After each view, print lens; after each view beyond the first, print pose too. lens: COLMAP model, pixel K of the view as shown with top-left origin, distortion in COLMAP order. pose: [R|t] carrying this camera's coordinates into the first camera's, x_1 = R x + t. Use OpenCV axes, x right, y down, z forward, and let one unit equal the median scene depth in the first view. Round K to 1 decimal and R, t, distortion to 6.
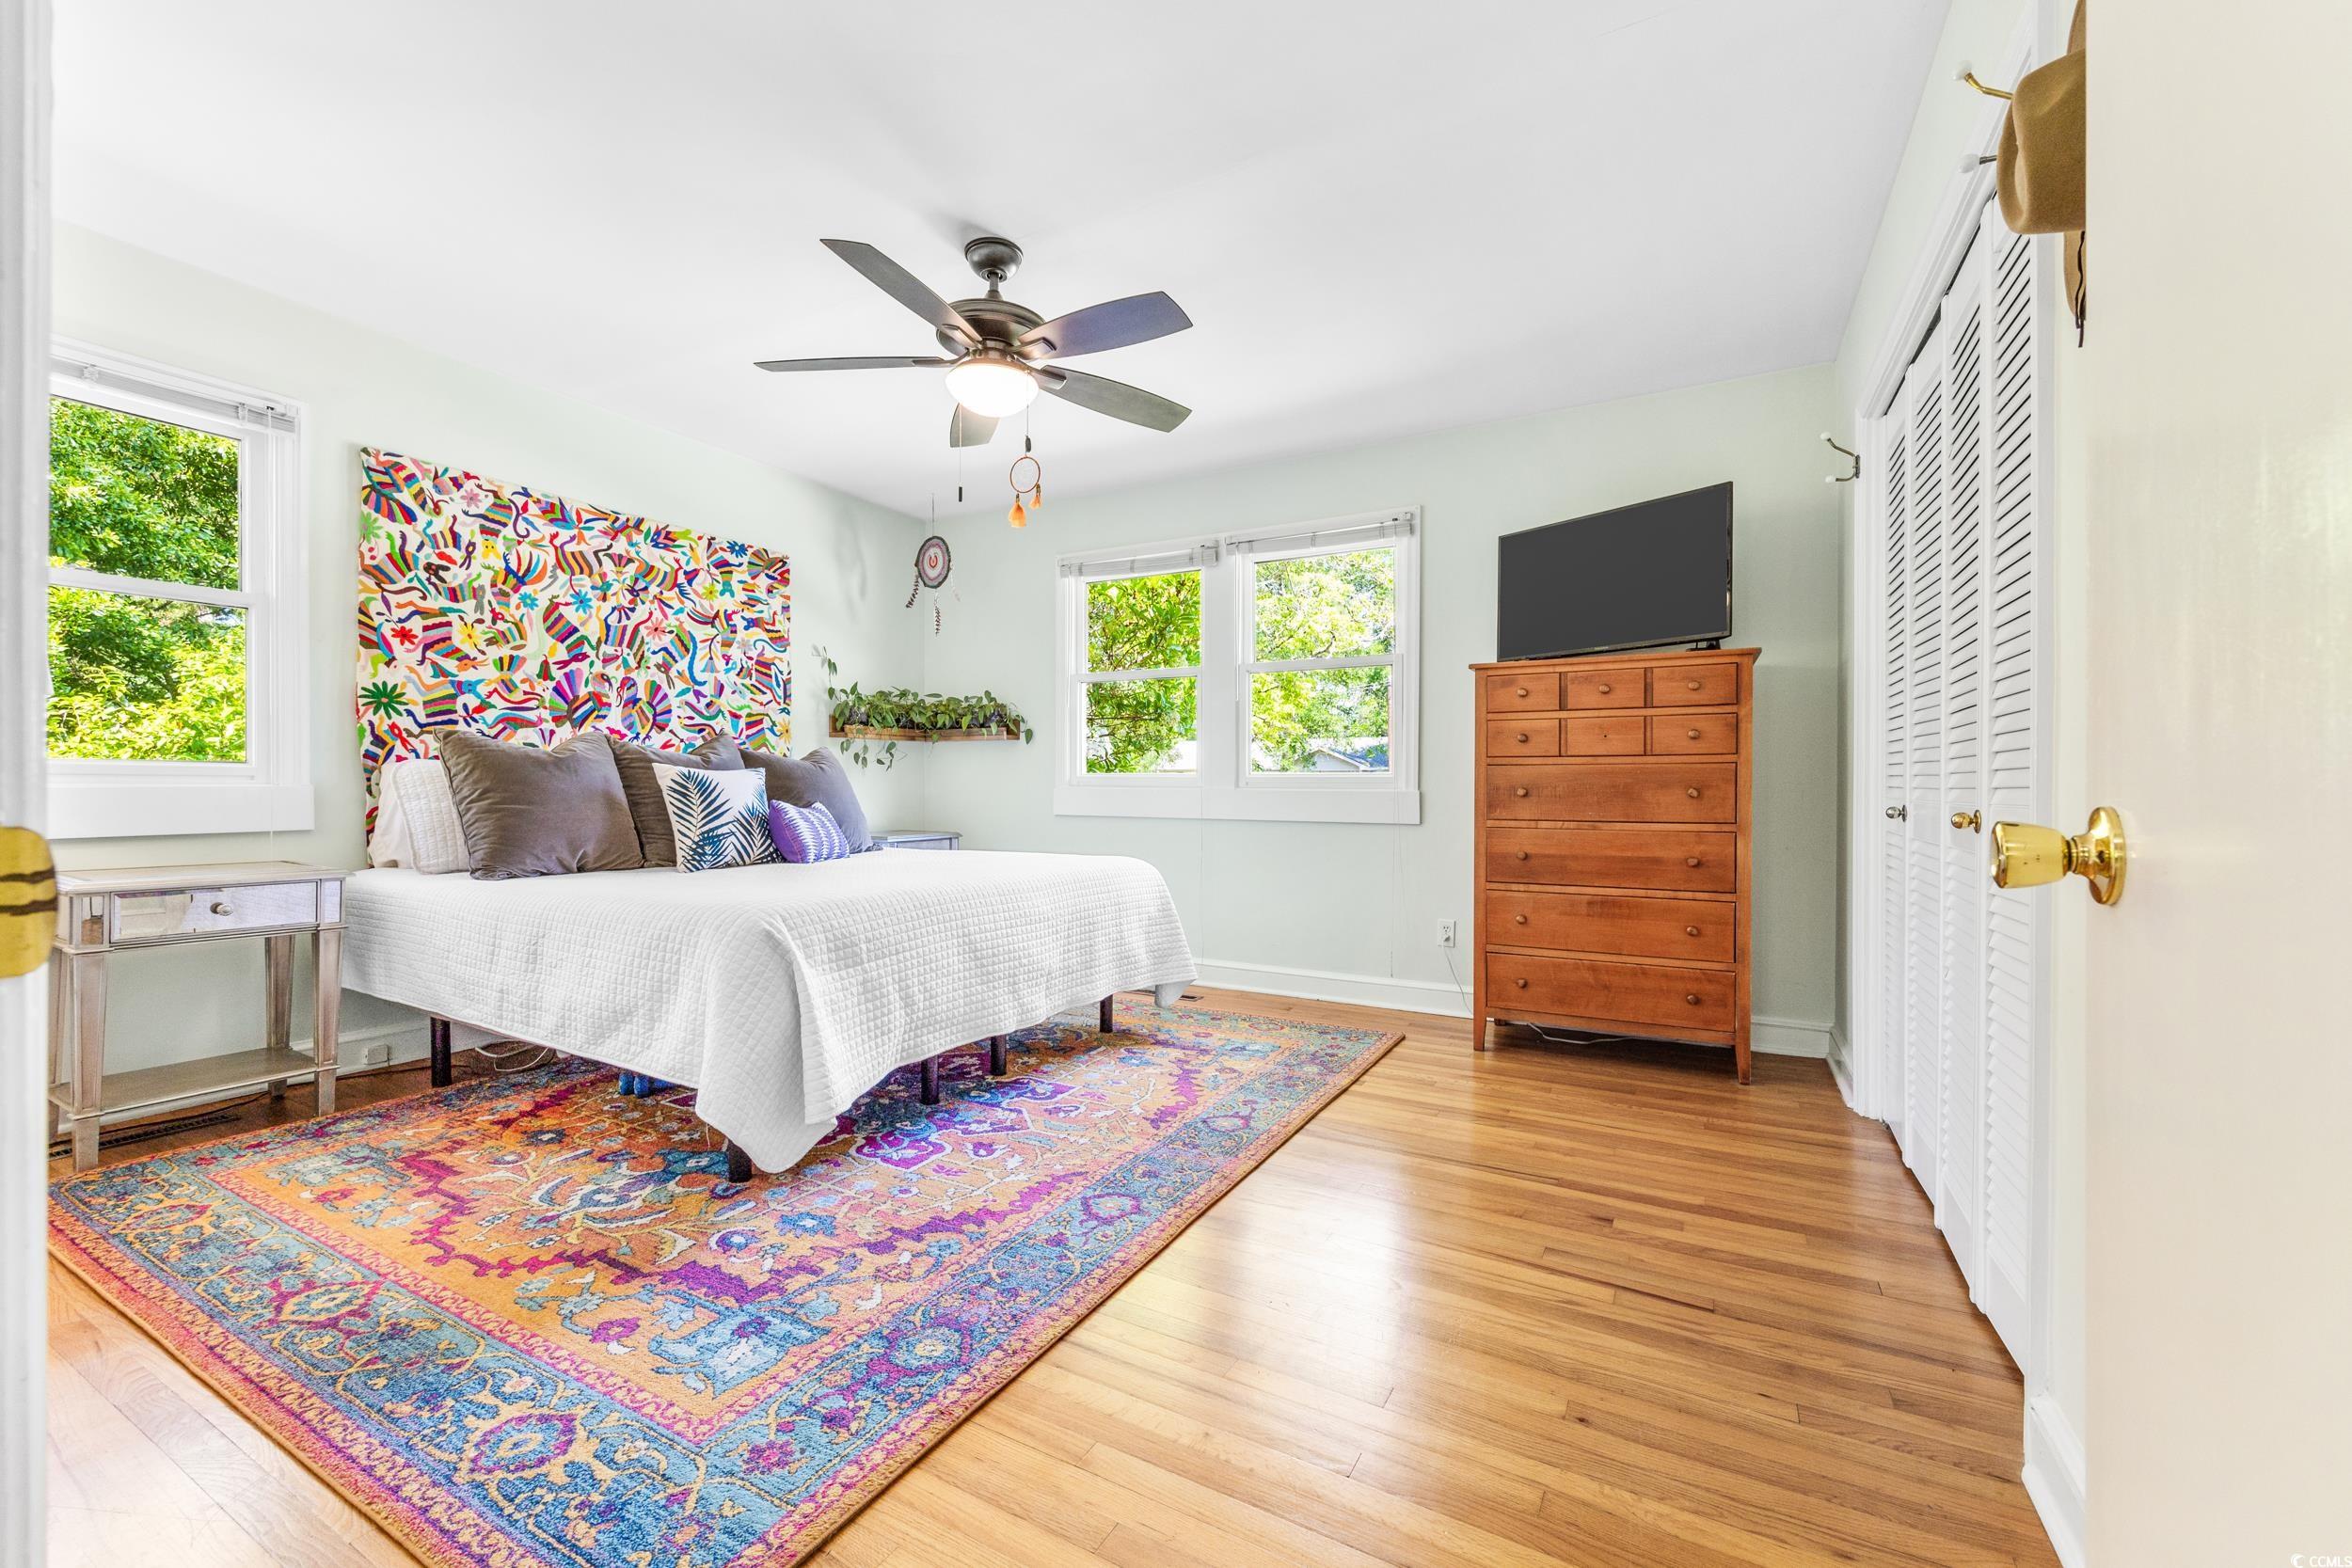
lens RADIAL K [[942.9, 0, 1163.0], [0, 942.9, 783.9], [0, 0, 1]] dist [-0.006162, 0.000784]
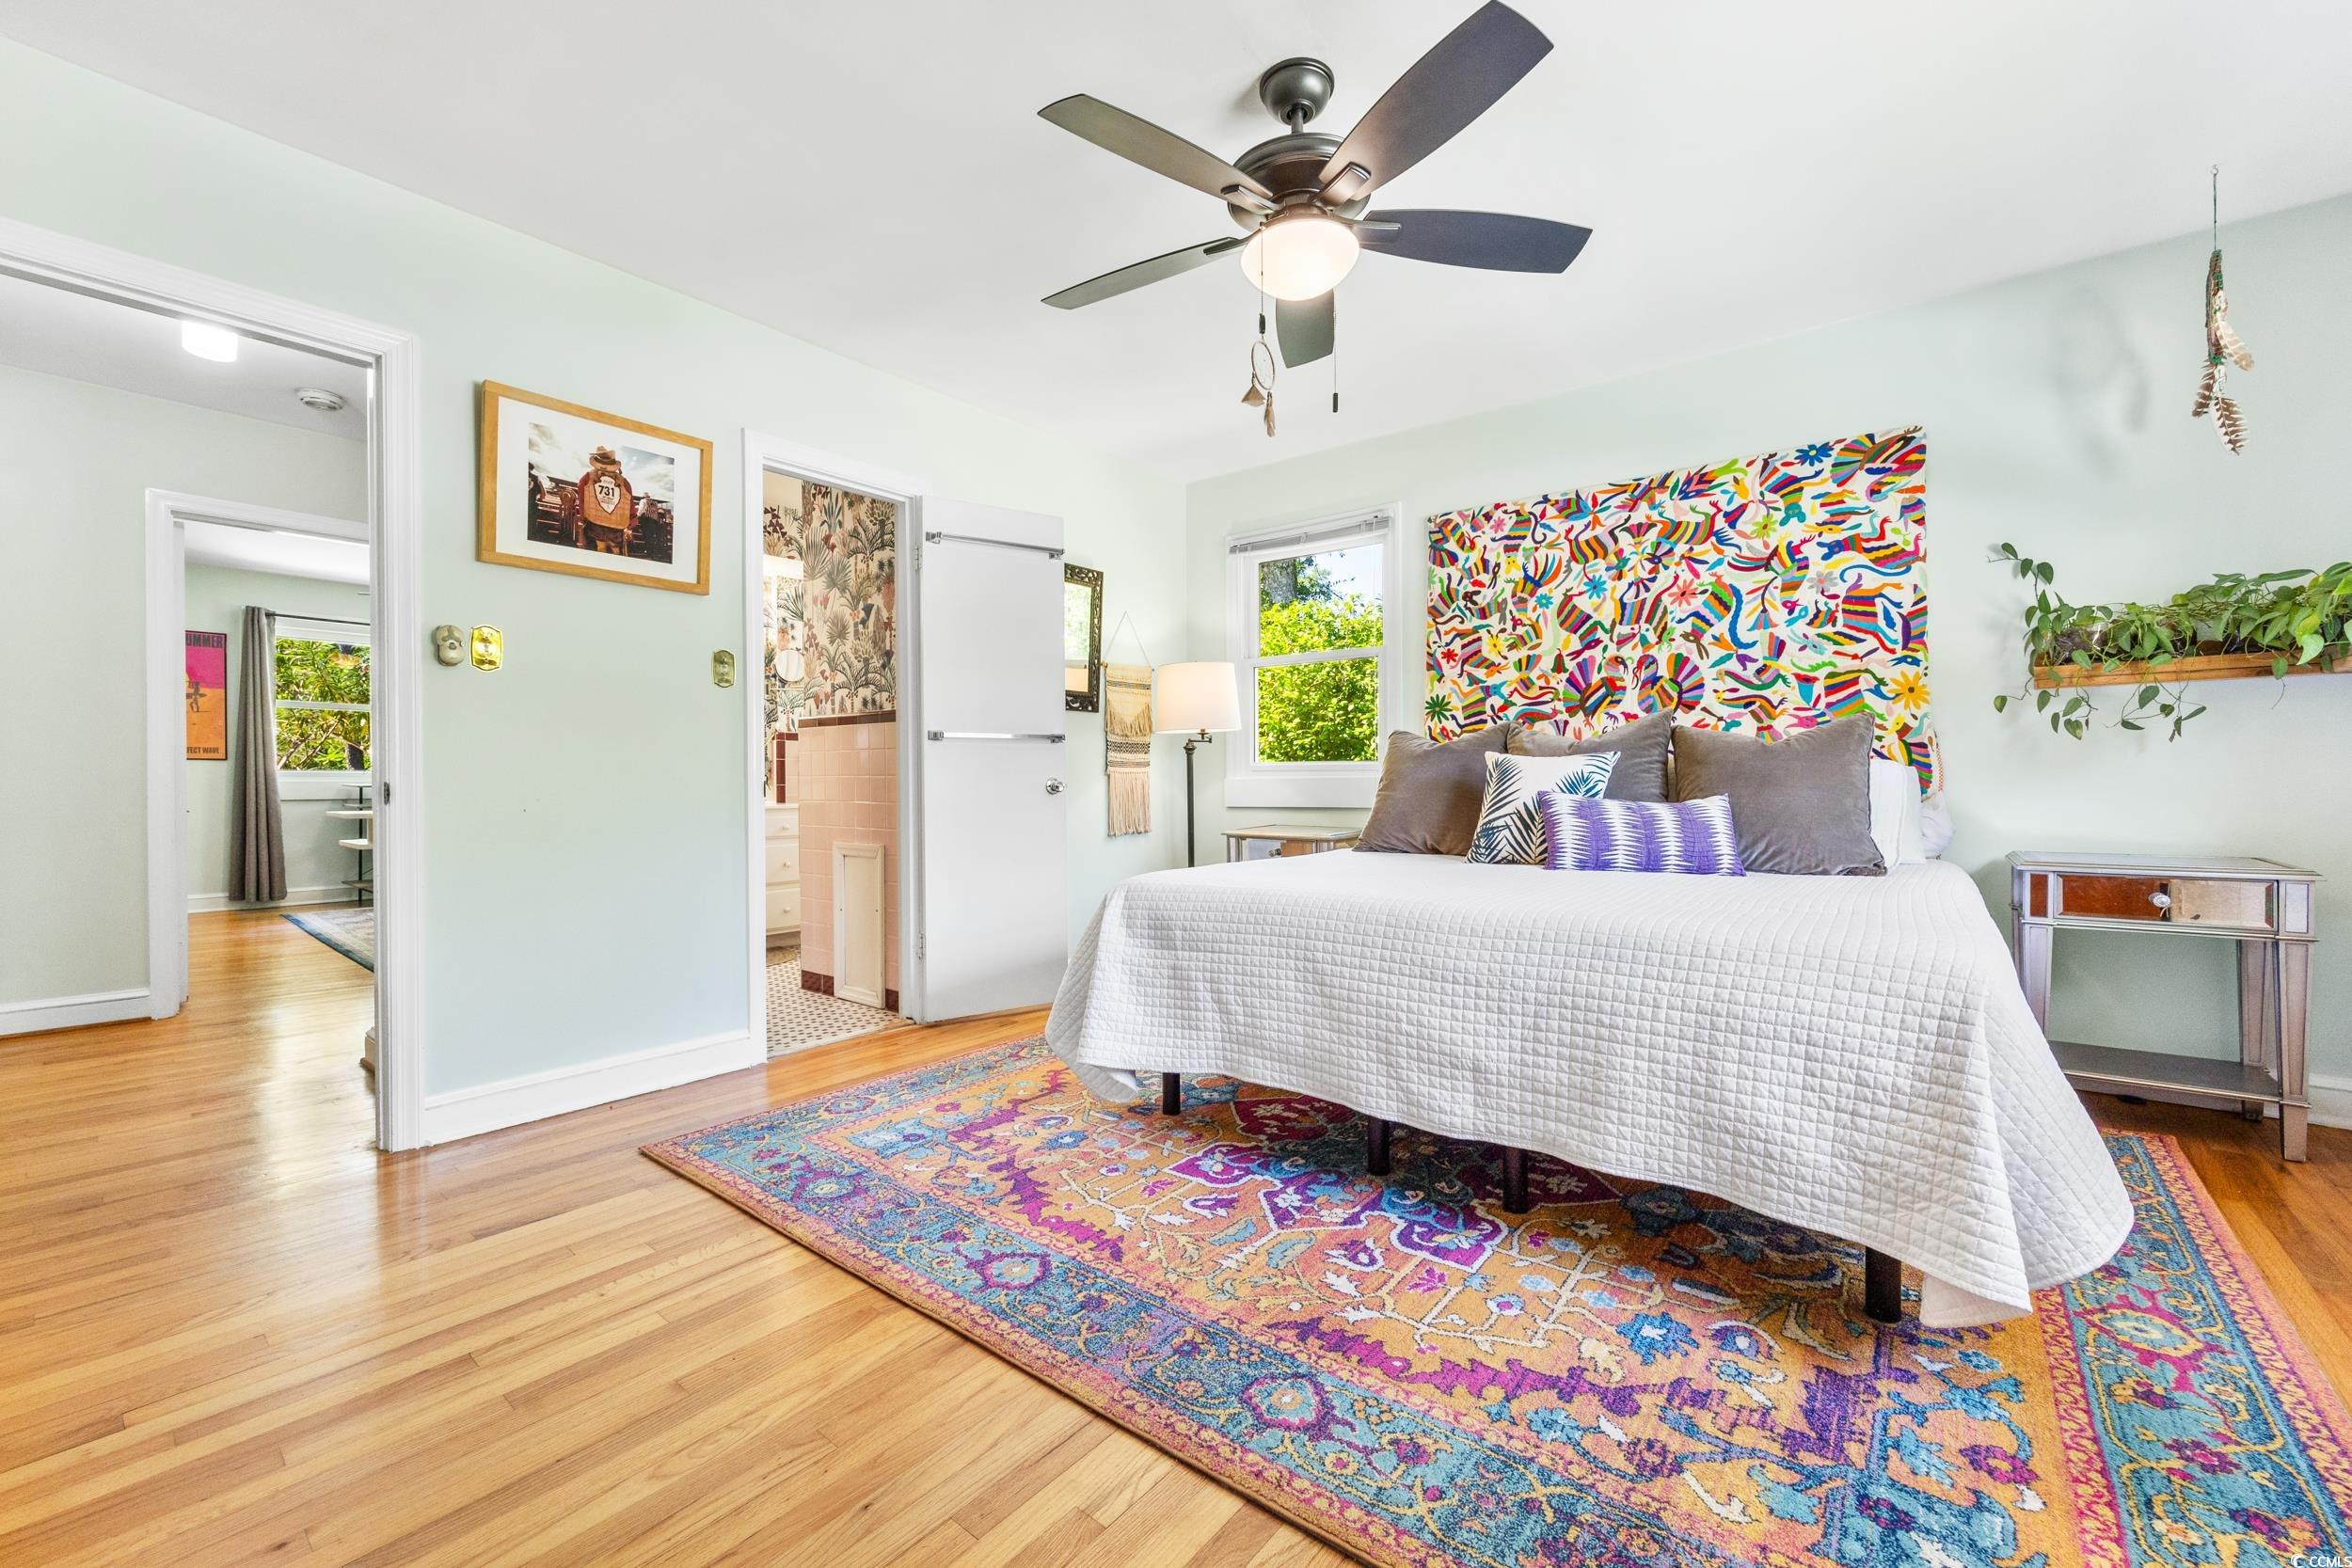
lens RADIAL K [[942.9, 0, 1169.3], [0, 942.9, 782.8], [0, 0, 1]] dist [-0.006162, 0.000784]
pose [[-0.167758, 0.002155, -0.985826, 0.475482], [0.008073, 0.999967, 0.000812, 0.006943], [0.985795, -0.007822, -0.167770, 0.809491]]
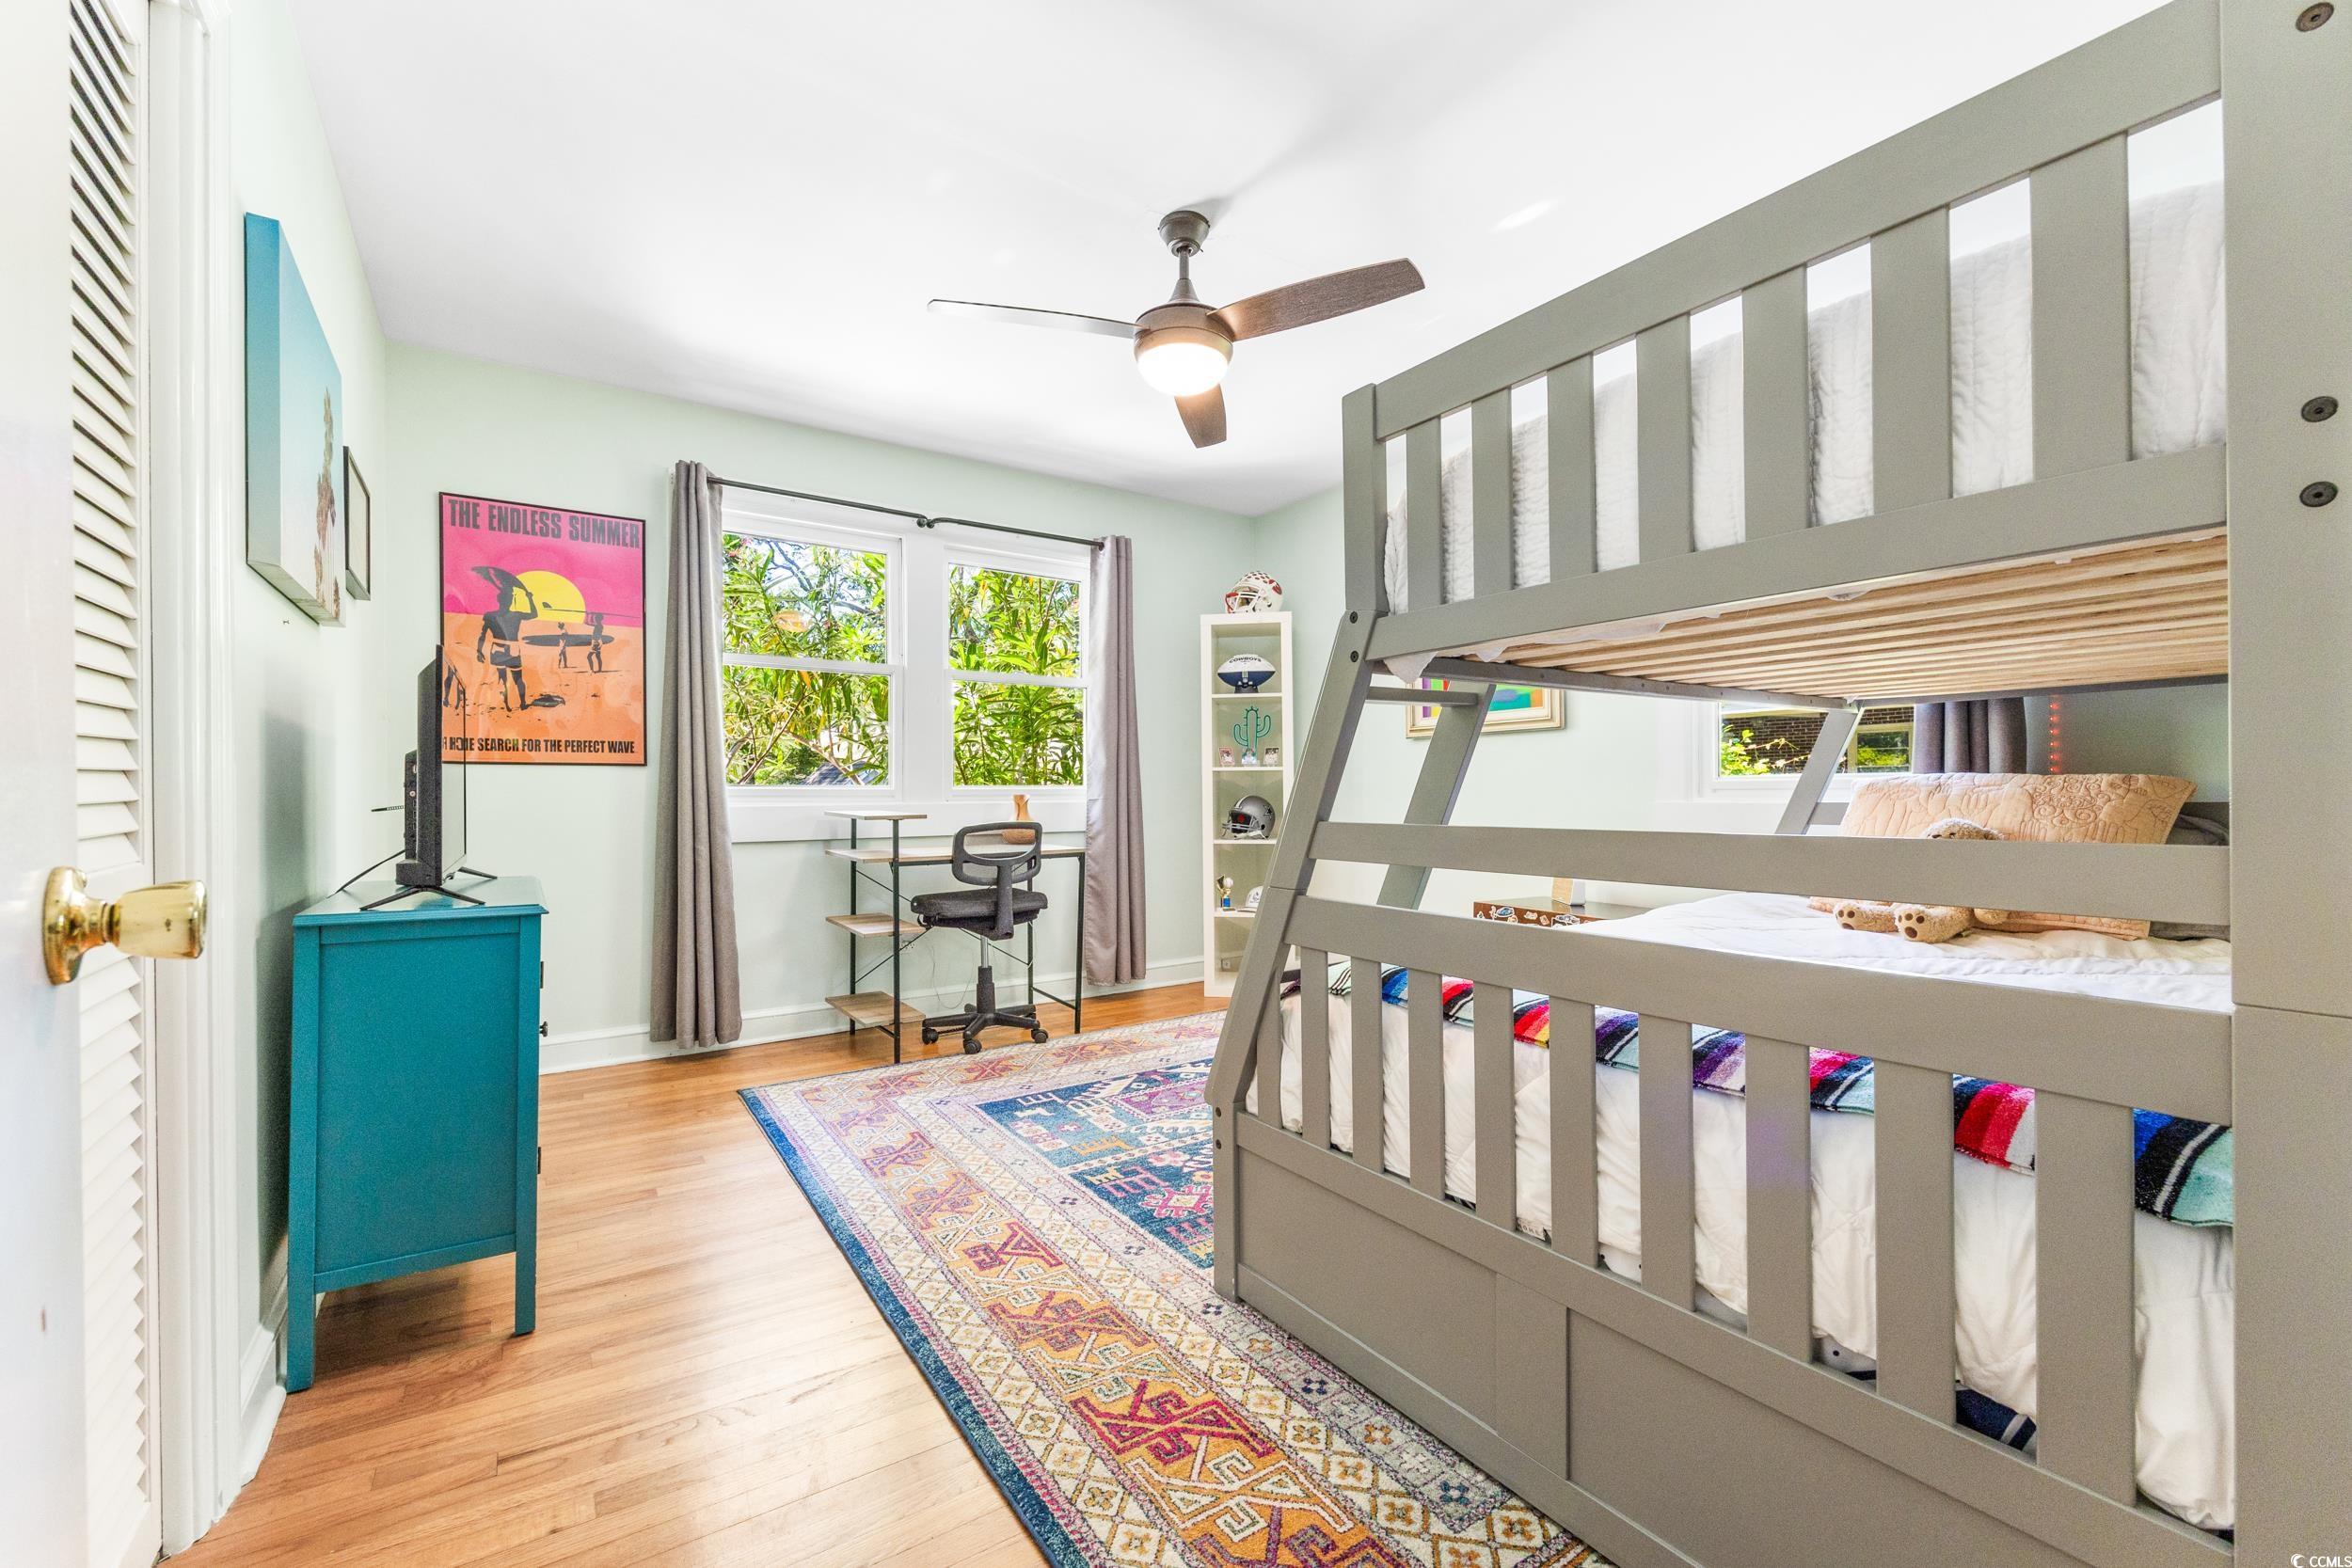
lens RADIAL K [[942.9, 0, 1170.8], [0, 942.9, 800.1], [0, 0, 1]] dist [-0.006162, 0.000784]
pose [[-0.458138, 0.001465, -0.888880, 0.354210], [0.014036, 0.999886, -0.005586, 0.005662], [0.888770, -0.015035, -0.458106, 0.644514]]
